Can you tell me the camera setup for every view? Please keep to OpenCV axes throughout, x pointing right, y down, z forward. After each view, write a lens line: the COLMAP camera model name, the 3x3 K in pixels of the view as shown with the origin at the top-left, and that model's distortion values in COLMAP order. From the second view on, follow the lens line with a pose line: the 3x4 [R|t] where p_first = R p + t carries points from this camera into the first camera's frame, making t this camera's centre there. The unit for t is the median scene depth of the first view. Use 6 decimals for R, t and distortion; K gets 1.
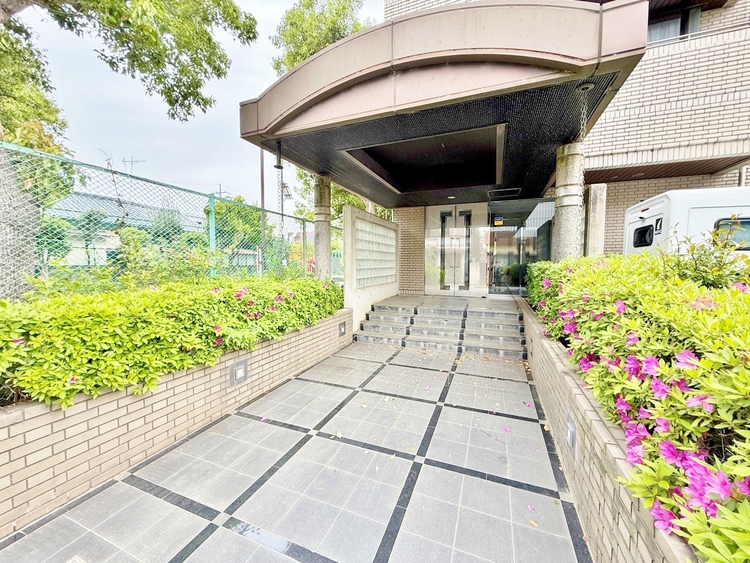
lens RADIAL K [[298.9, 0, 373.1], [0, 298.9, 280.6], [0, 0, 1]] dist [-0.001454, 0.000570]
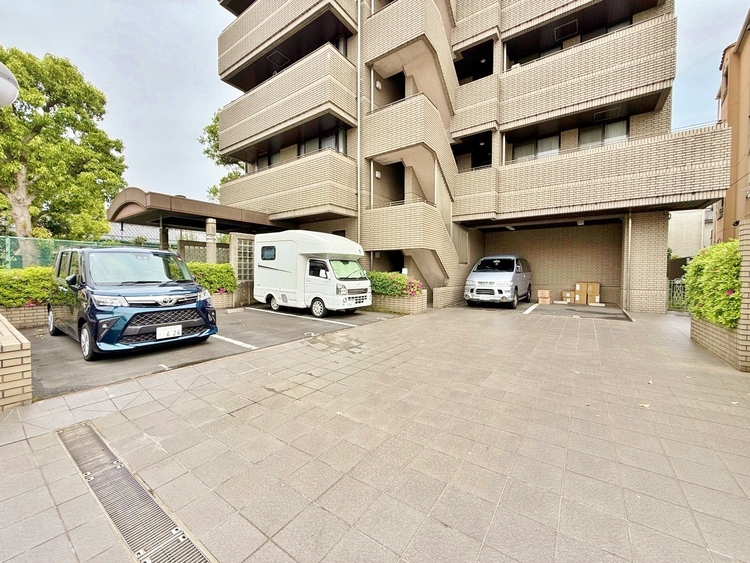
lens RADIAL K [[298.9, 0, 373.1], [0, 298.9, 280.6], [0, 0, 1]] dist [-0.001454, 0.000570]
pose [[0.973890, 0.006727, -0.226921, 1.648253], [-0.012829, 0.999594, -0.025426, 0.072959], [0.226658, 0.027673, 0.973581, -0.723679]]
